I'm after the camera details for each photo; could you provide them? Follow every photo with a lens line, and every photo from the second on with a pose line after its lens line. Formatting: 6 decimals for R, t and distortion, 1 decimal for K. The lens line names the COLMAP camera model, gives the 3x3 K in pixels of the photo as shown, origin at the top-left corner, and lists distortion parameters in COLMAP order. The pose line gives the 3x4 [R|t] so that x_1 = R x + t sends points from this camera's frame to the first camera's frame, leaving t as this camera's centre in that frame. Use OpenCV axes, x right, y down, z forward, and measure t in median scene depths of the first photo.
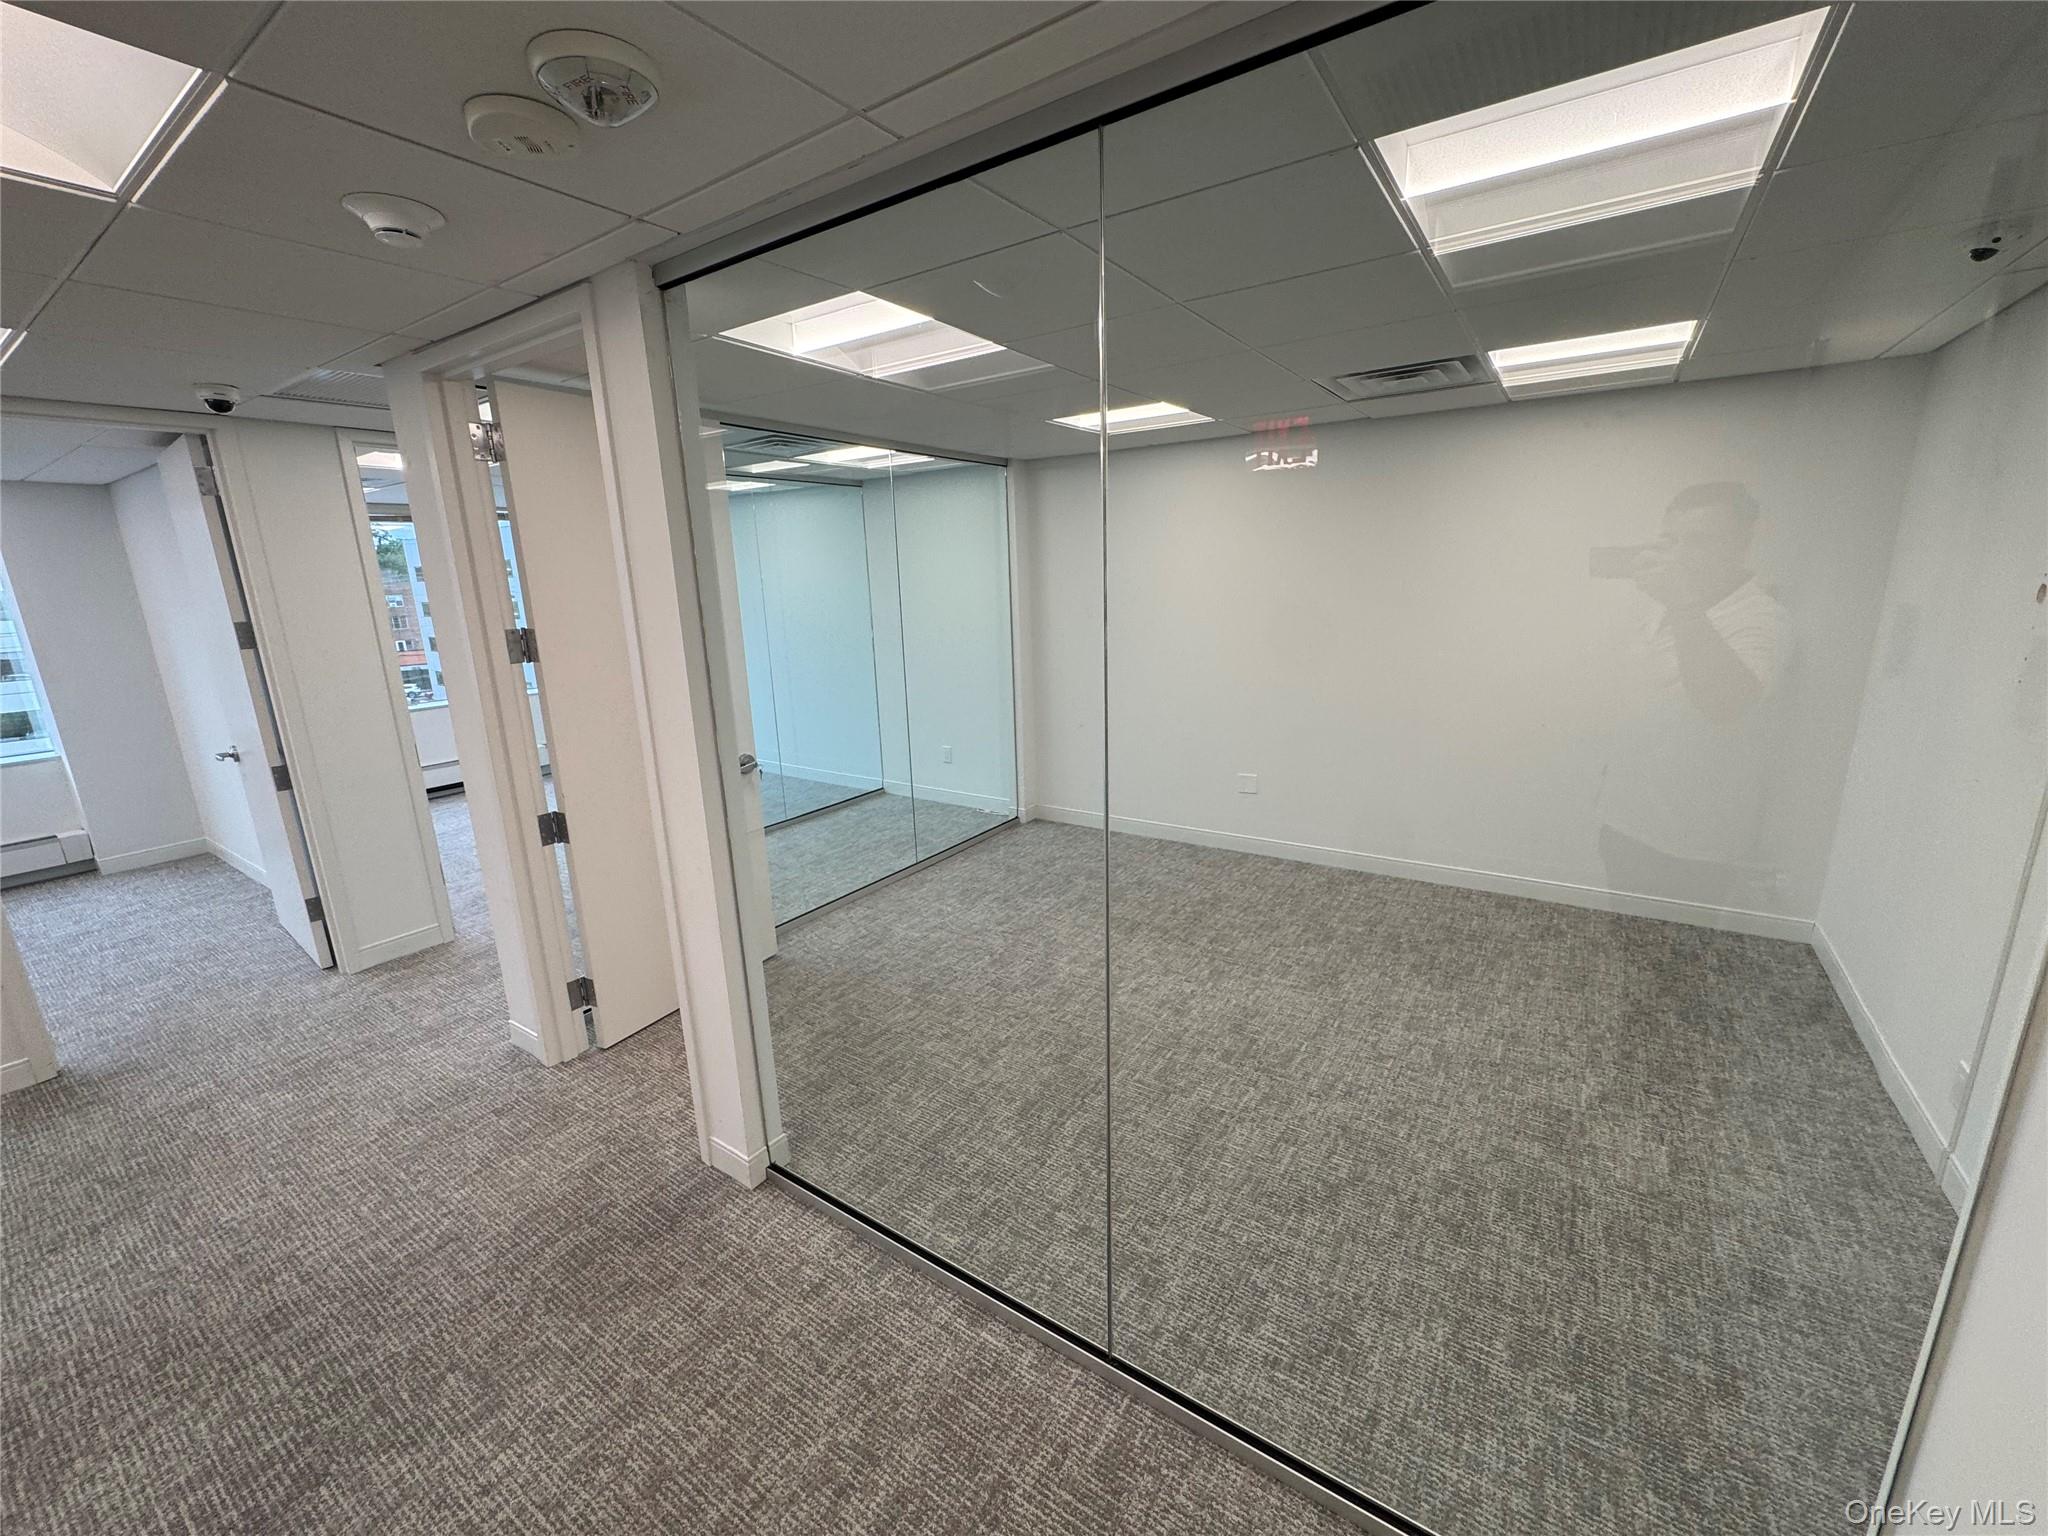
lens RADIAL K [[821.3, 0, 1028.9], [0, 821.3, 760.9], [0, 0, 1]] dist [-0.005296, -0.000374]
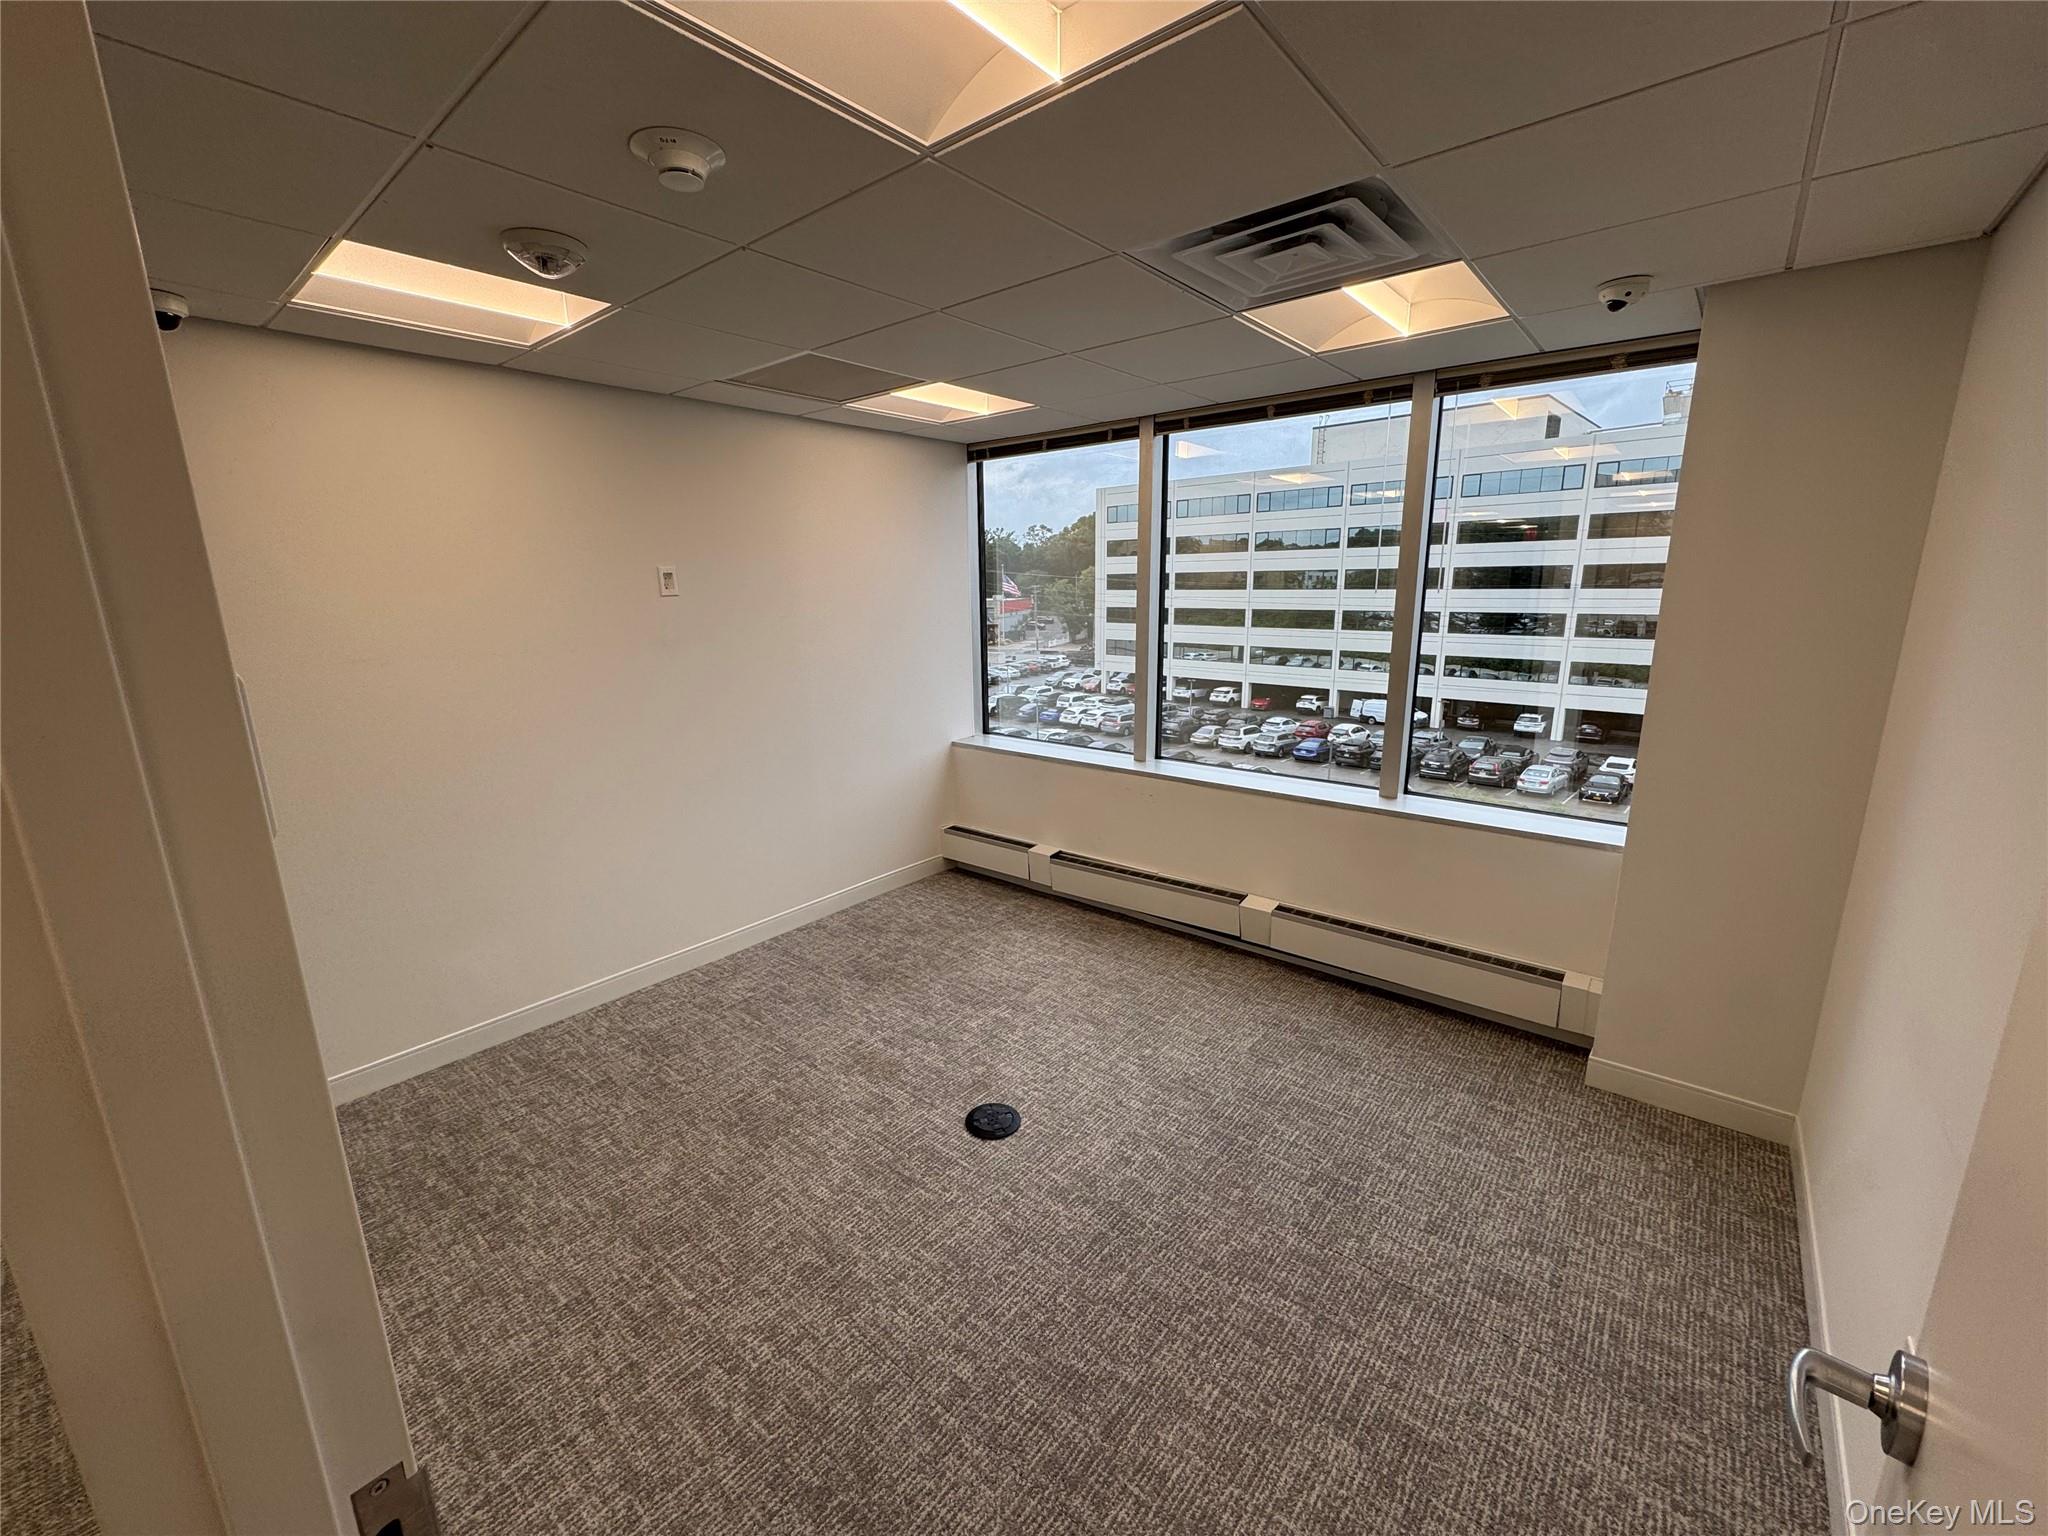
lens RADIAL K [[821.3, 0, 1026.8], [0, 821.3, 771.2], [0, 0, 1]] dist [-0.005296, -0.000374]
pose [[-0.099561, 0.256831, -0.961314, -0.993077], [-0.212578, 0.938319, 0.272704, -0.173340], [0.972059, 0.231505, -0.038824, 0.958942]]
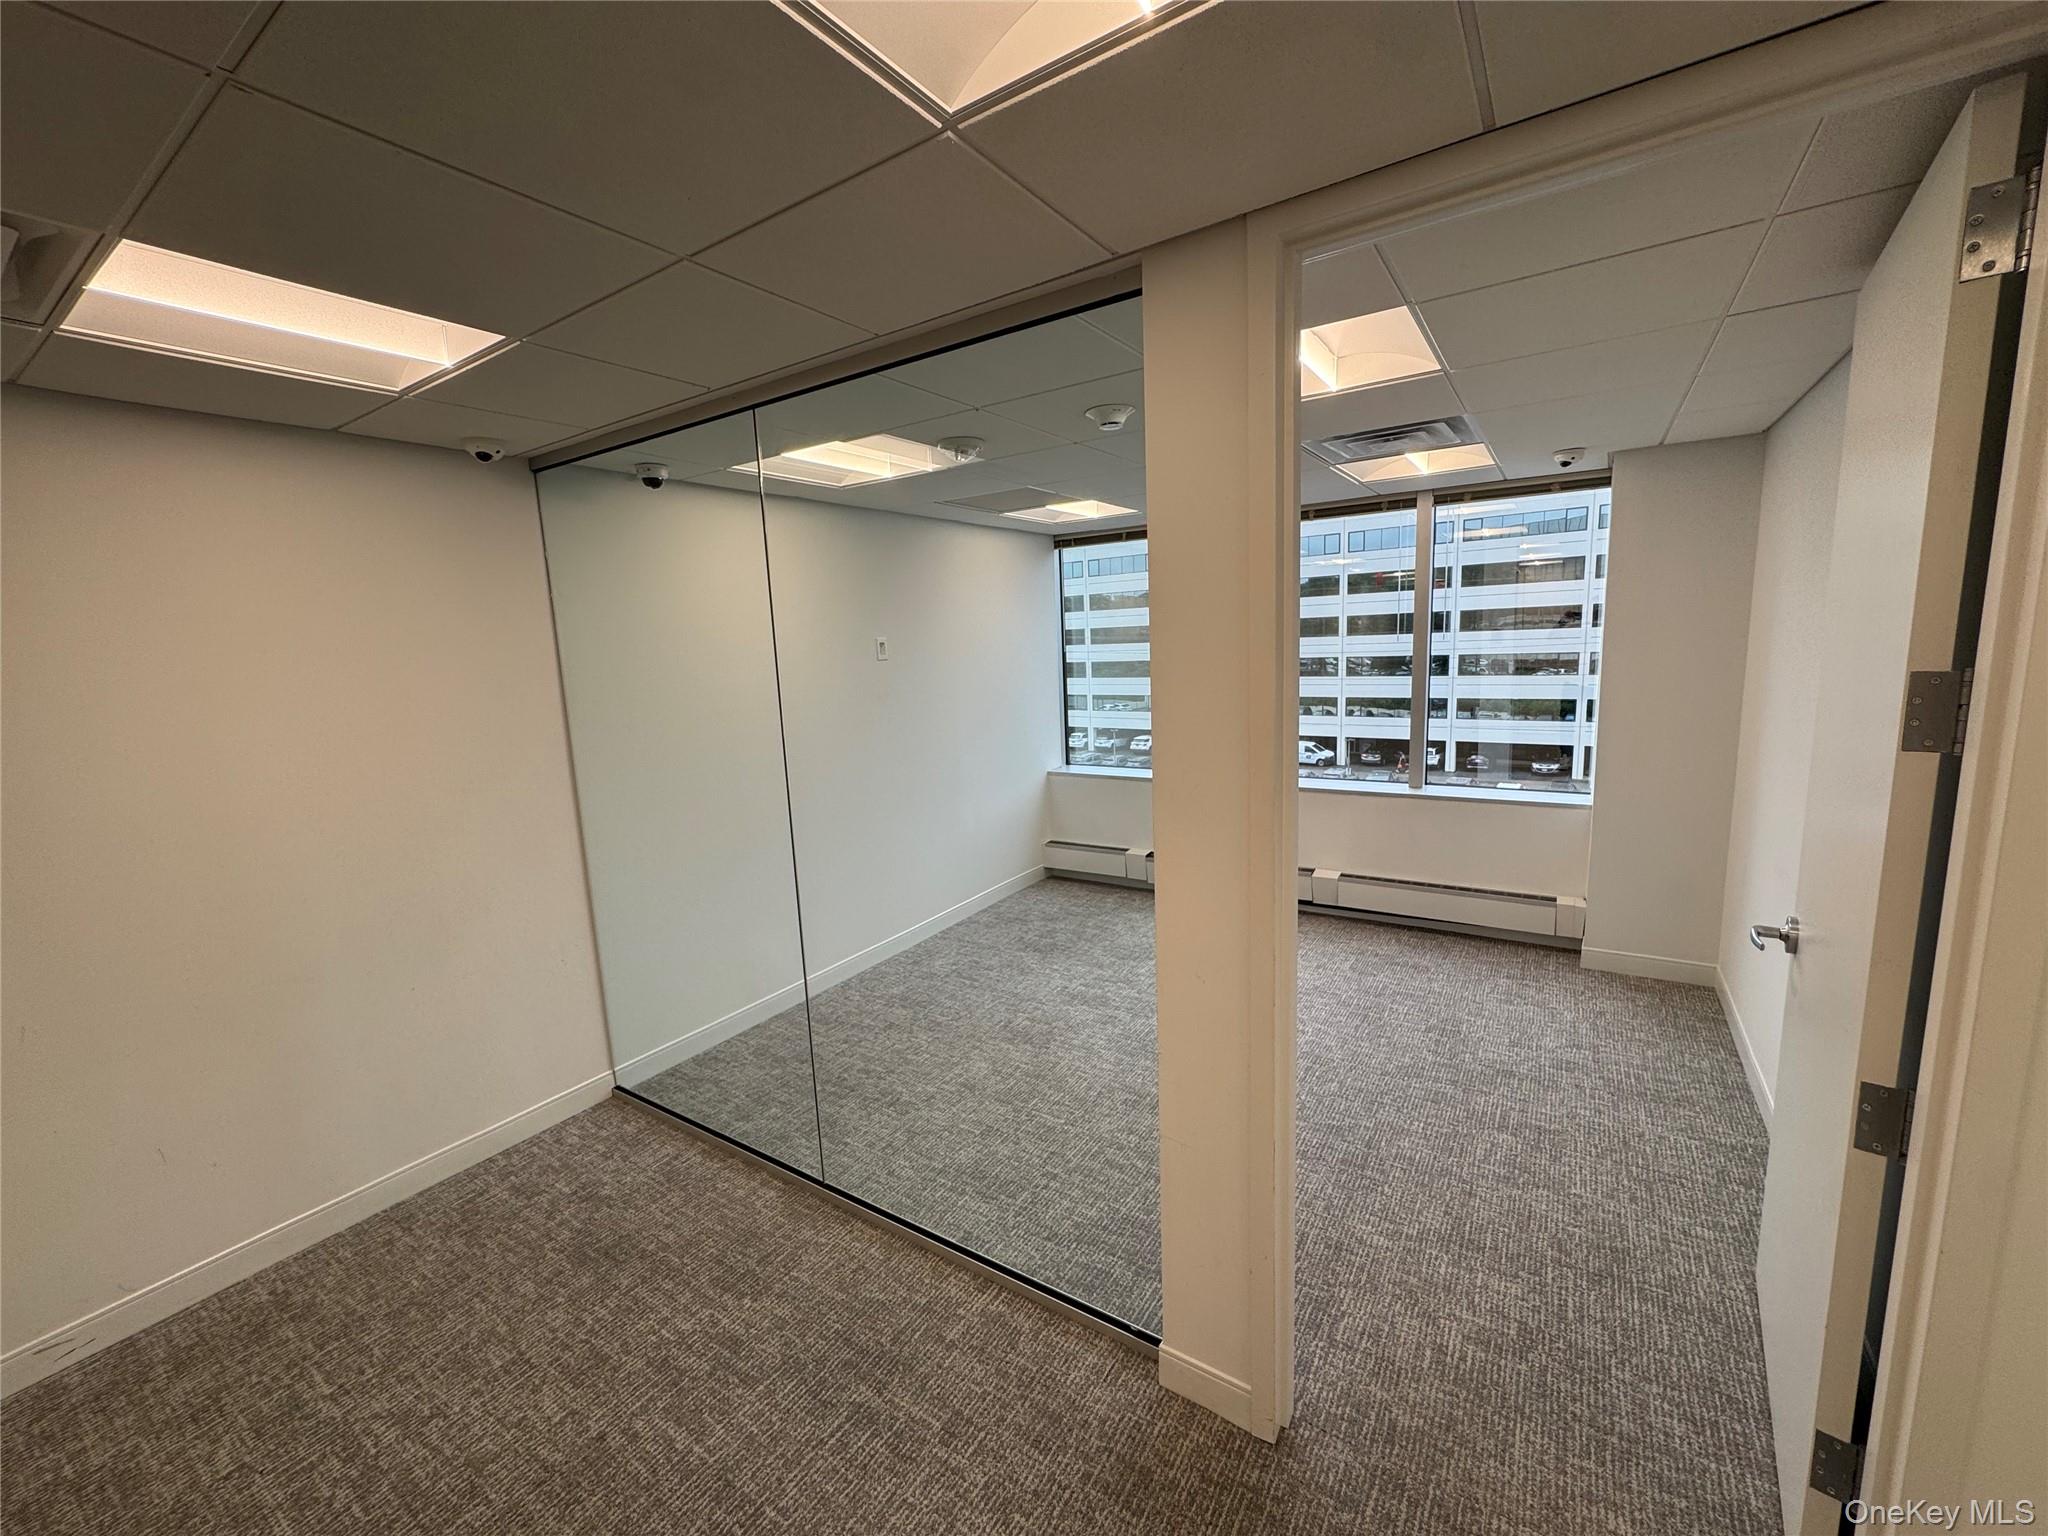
lens RADIAL K [[821.3, 0, 1028.4], [0, 821.3, 771.3], [0, 0, 1]] dist [-0.005296, -0.000374]
pose [[0.011536, 0.193083, -0.981115, -0.650757], [-0.187923, 0.964115, 0.187528, -0.126285], [0.982116, 0.182210, 0.047407, 0.645417]]
